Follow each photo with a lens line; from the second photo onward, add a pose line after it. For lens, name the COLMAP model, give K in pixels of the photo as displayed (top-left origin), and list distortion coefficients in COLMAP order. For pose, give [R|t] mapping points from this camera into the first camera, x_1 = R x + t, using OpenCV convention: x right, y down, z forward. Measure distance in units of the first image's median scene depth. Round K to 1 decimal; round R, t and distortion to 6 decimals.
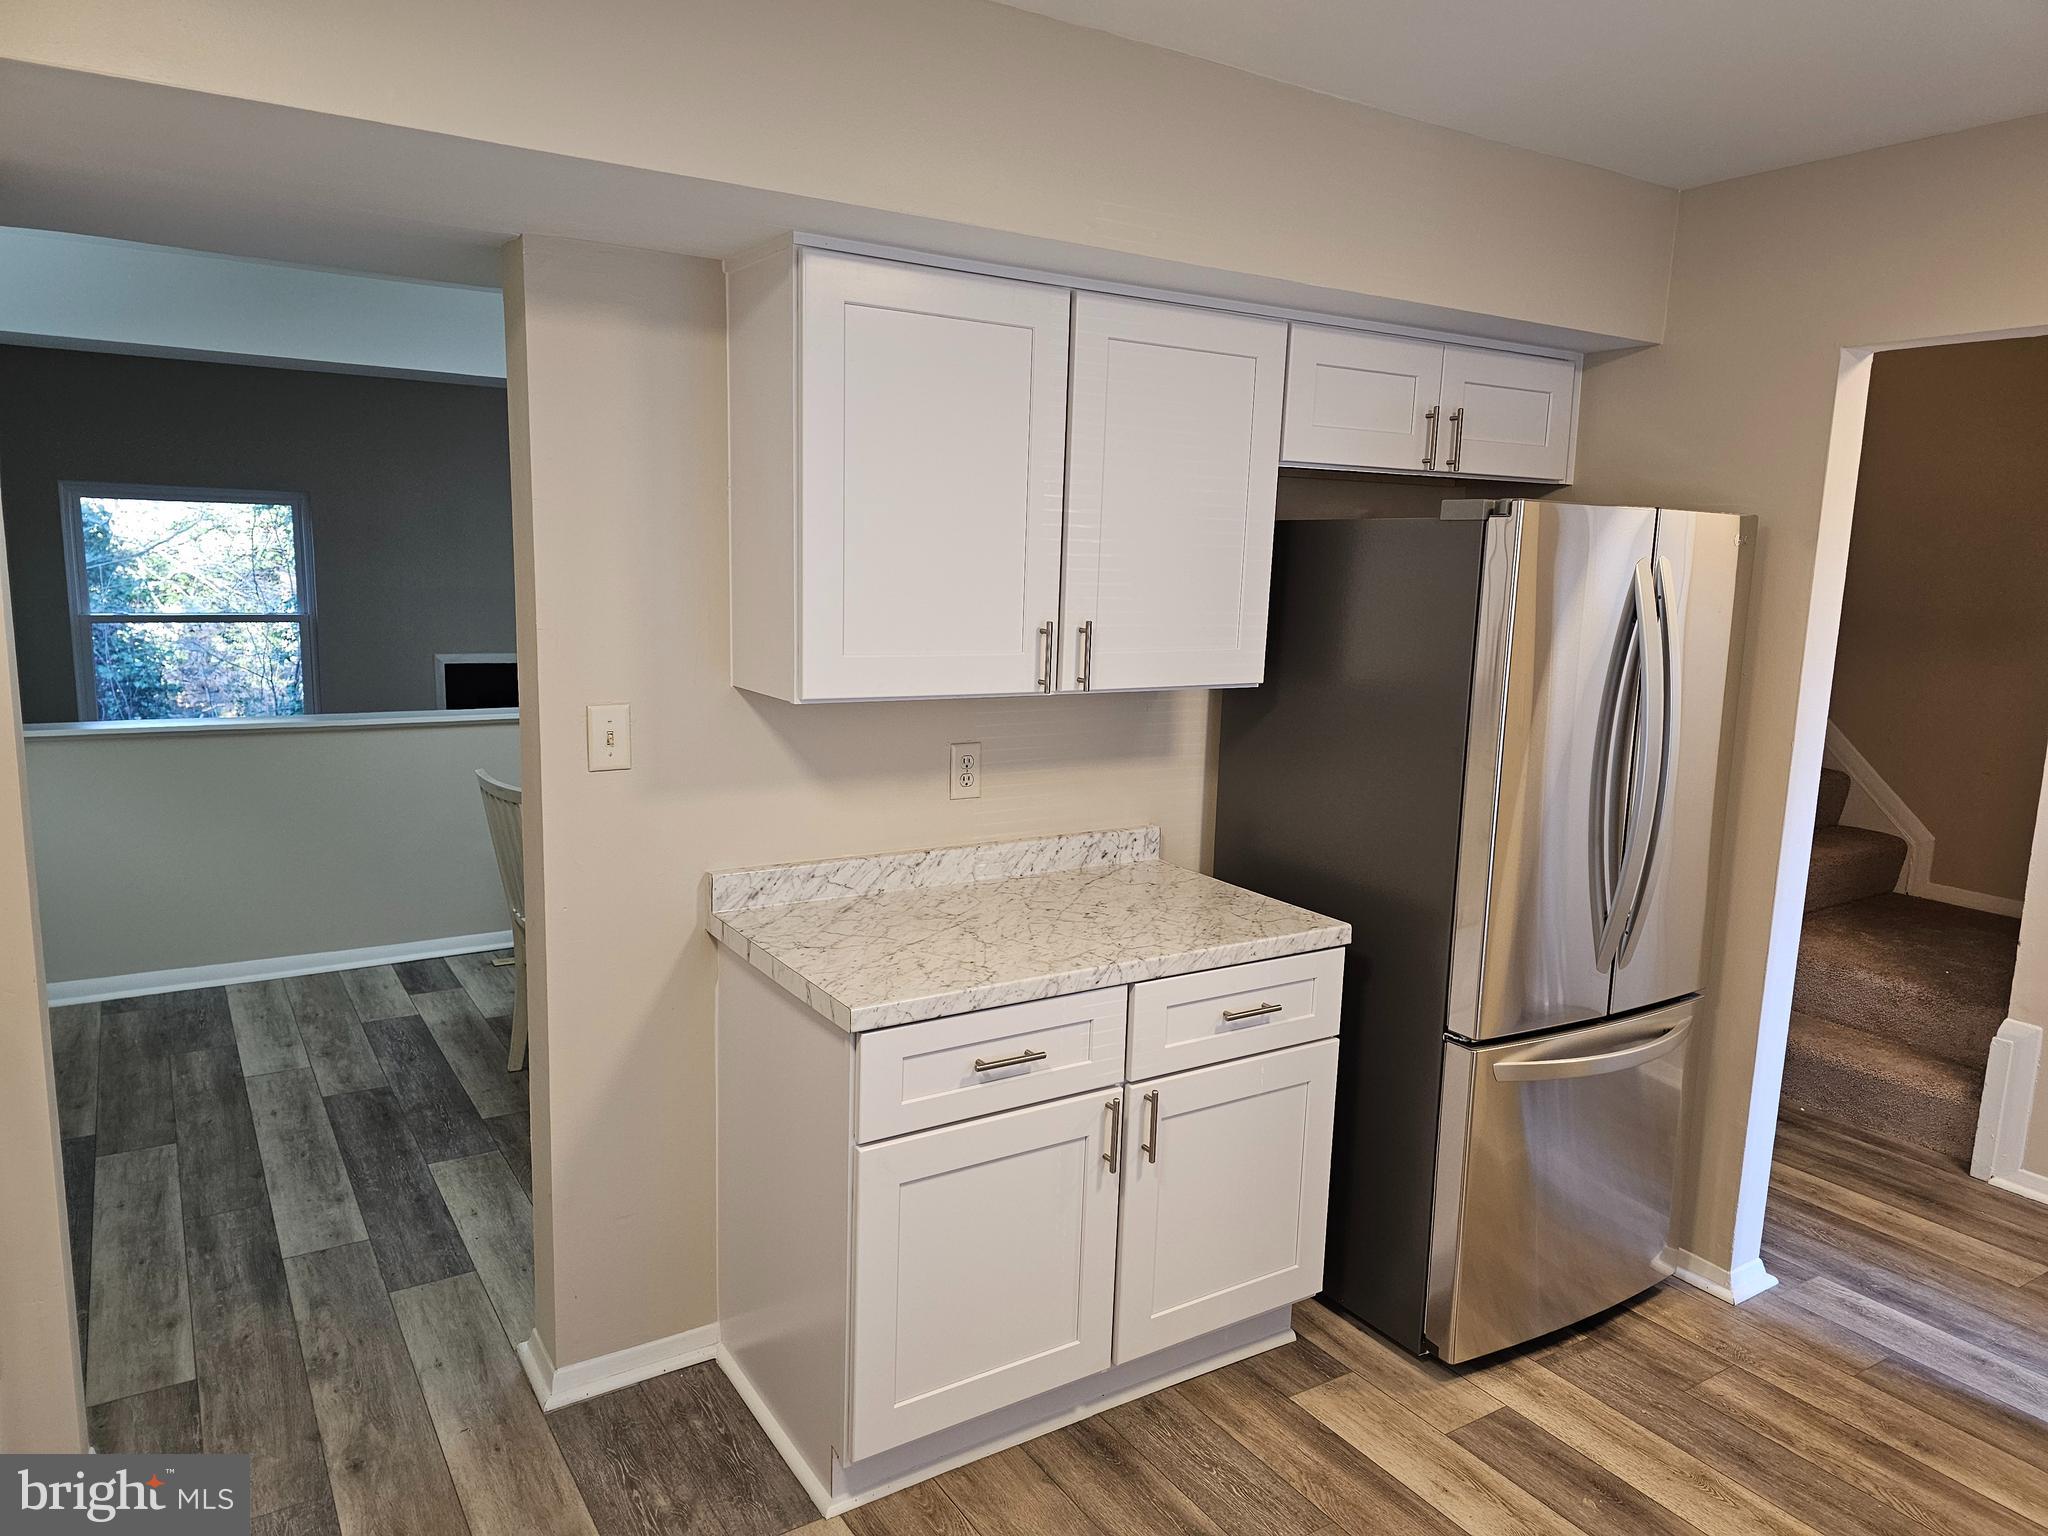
lens RADIAL K [[1370.9, 0, 1017.0], [0, 1370.9, 763.6], [0, 0, 1]] dist [0.059826, -0.032882]
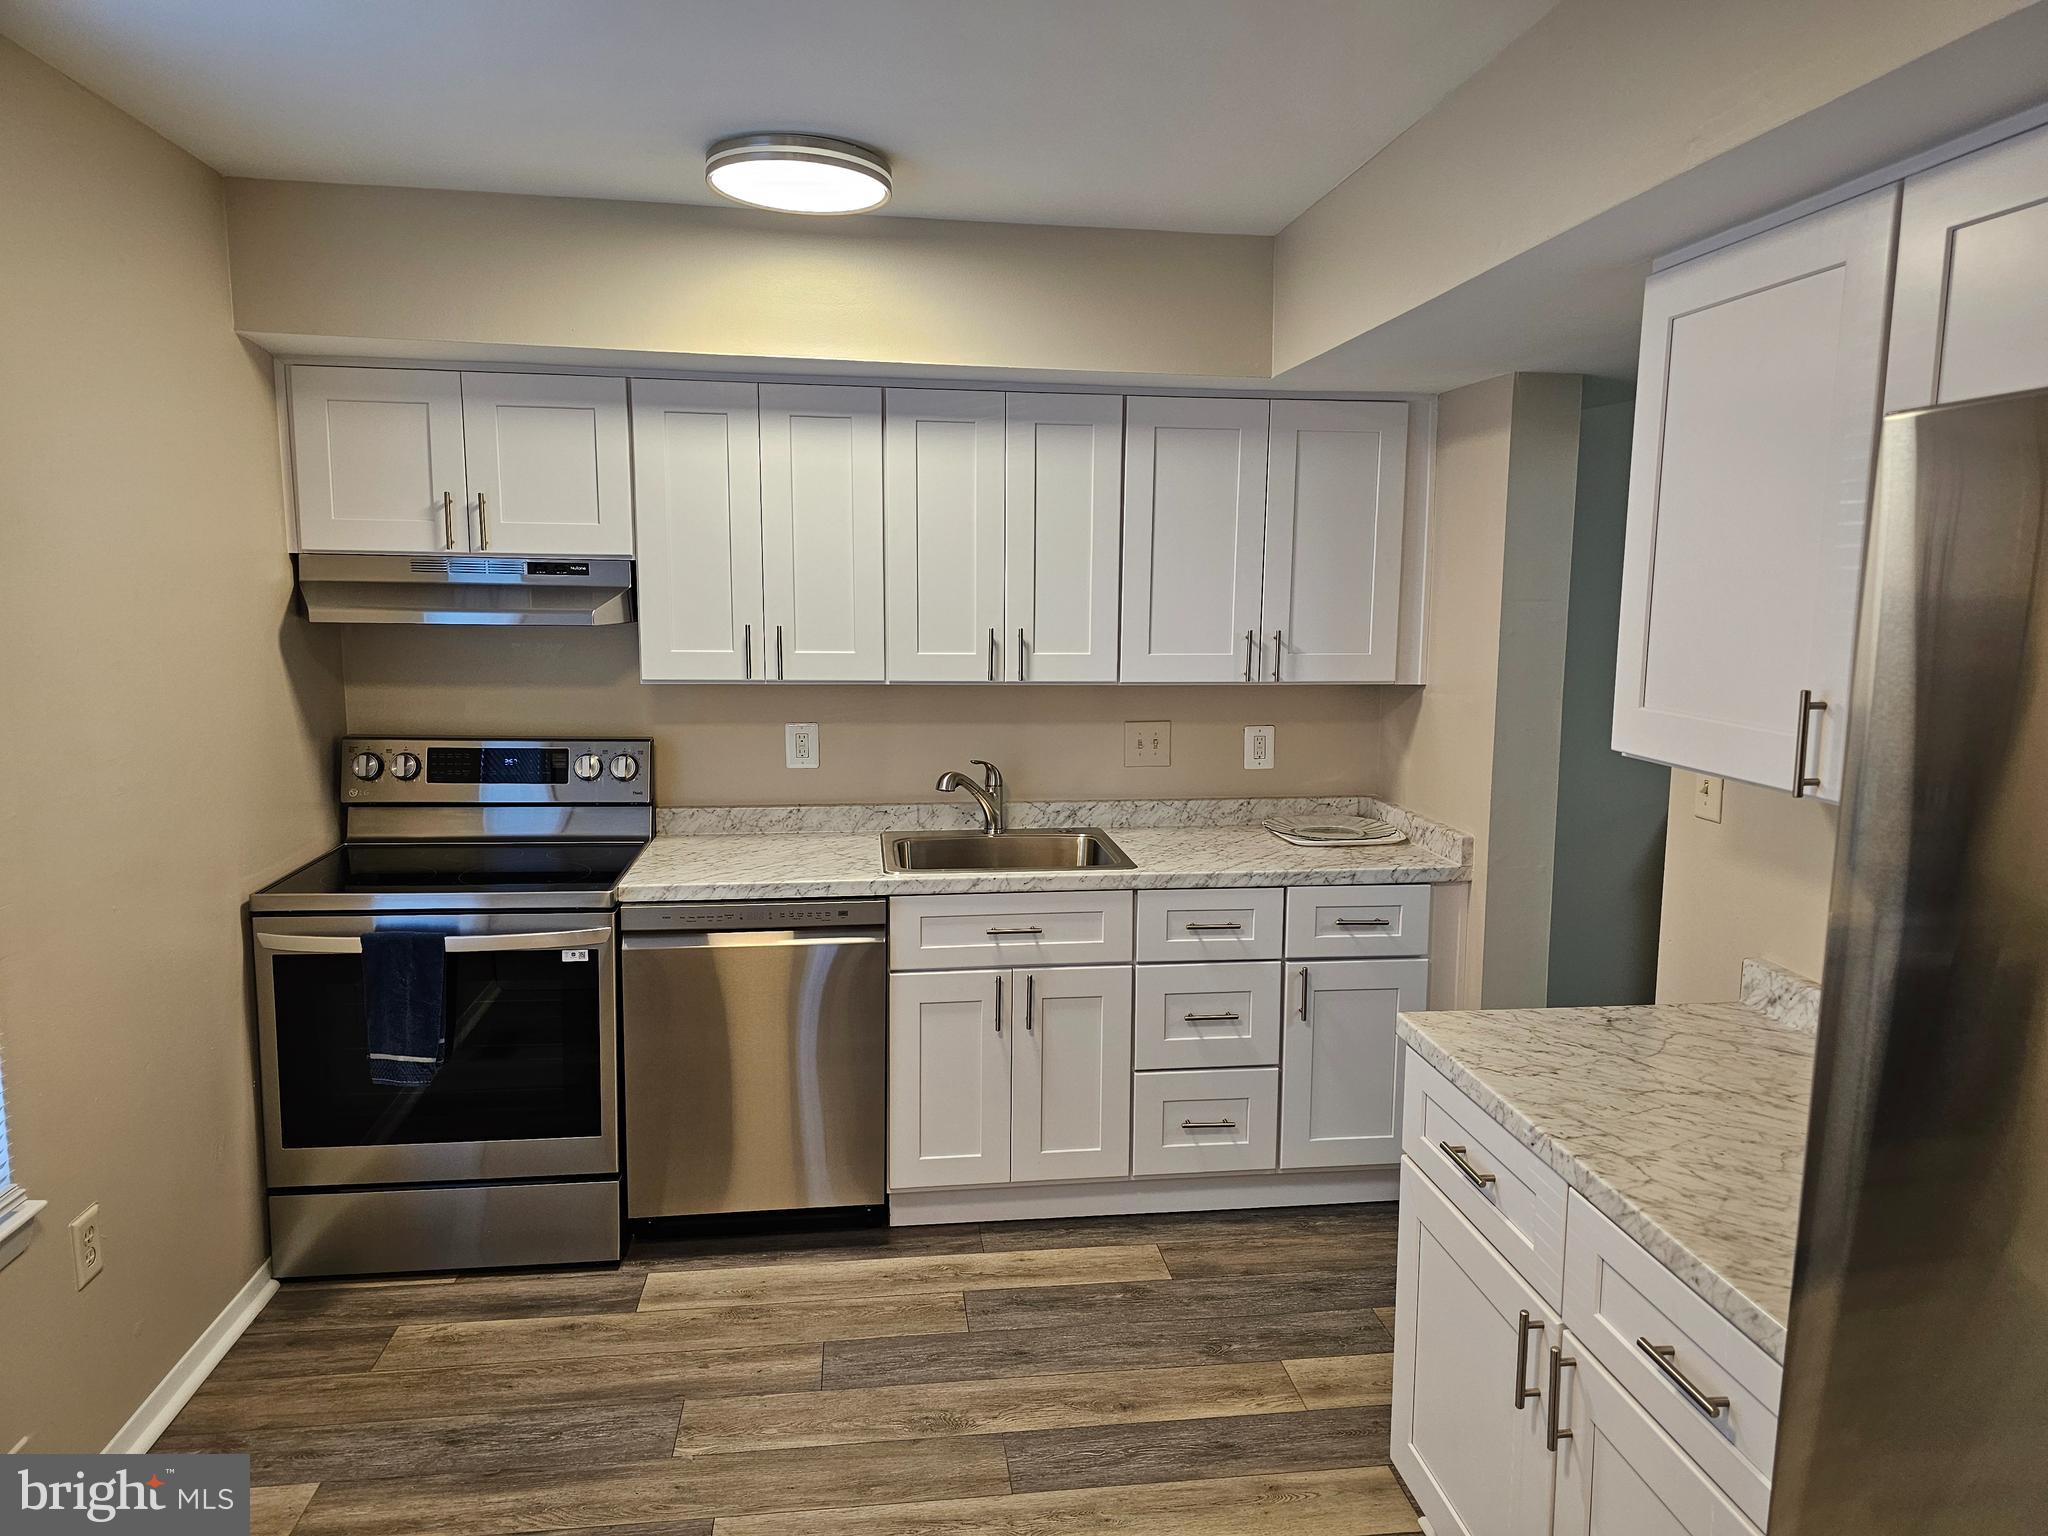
lens RADIAL K [[1370.9, 0, 1019.3], [0, 1370.9, 765.5], [0, 0, 1]] dist [0.059826, -0.032882]
pose [[-0.434857, 0.100324, -0.894894, 0.819235], [-0.156053, 0.970343, 0.184613, -0.142094], [0.886875, 0.219931, -0.406305, 0.944867]]
